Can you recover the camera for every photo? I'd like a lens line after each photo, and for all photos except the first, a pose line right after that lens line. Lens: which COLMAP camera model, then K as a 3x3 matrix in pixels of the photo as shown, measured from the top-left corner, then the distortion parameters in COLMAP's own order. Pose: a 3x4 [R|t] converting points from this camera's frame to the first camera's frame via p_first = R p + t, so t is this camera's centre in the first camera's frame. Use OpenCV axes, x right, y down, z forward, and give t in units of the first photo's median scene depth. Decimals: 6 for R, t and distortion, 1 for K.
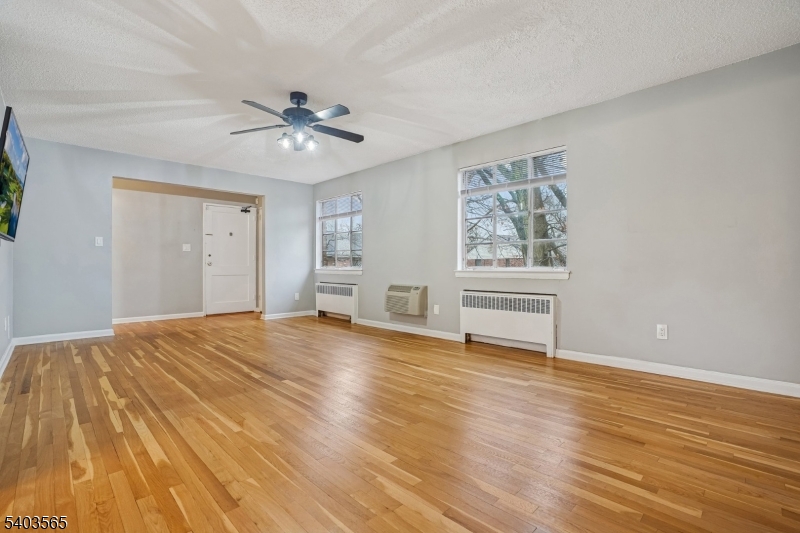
lens RADIAL K [[367.1, 0, 394.0], [0, 367.1, 265.8], [0, 0, 1]] dist [-0.035015, 0.005473]
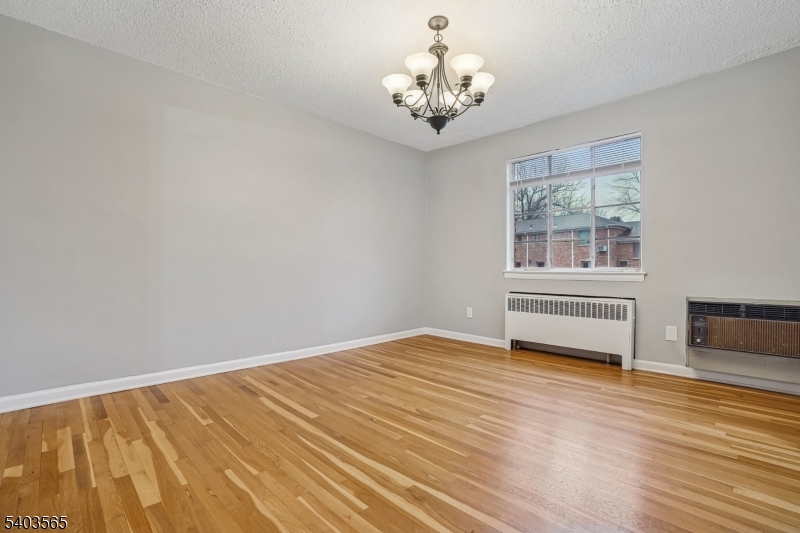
lens RADIAL K [[346.7, 0, 401.0], [0, 346.7, 276.9], [0, 0, 1]] dist [-0.010899, 0.000287]
pose [[0.996864, 0.003521, 0.079060, -0.360324], [-0.006058, 0.999473, 0.031878, 0.002827], [-0.078906, -0.032257, 0.996360, 0.385098]]
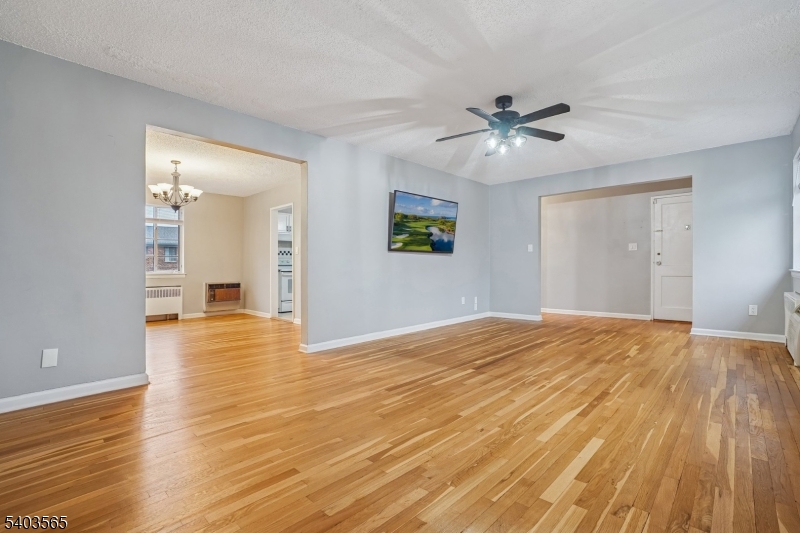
lens RADIAL K [[367.1, 0, 401.3], [0, 367.1, 267.8], [0, 0, 1]] dist [-0.035015, 0.005473]
pose [[0.068853, 0.000567, -0.997627, 0.559316], [0.008903, 0.999960, 0.001183, -0.001011], [0.997587, -0.008963, 0.068845, 0.491949]]
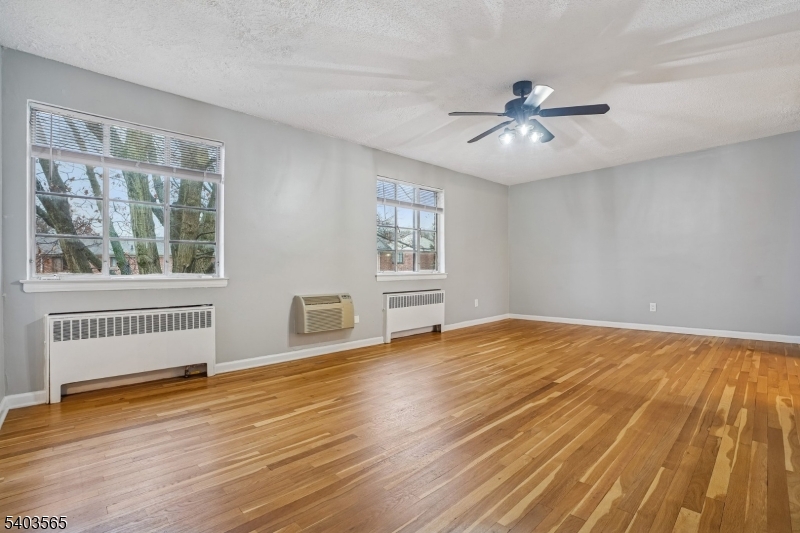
lens RADIAL K [[367.1, 0, 404.5], [0, 367.1, 255.7], [0, 0, 1]] dist [-0.035015, 0.005473]
pose [[-0.006857, 0.050274, 0.998712, -0.904516], [0.008823, 0.998700, -0.050212, 0.012828], [-0.999938, 0.008468, -0.007292, 0.987417]]
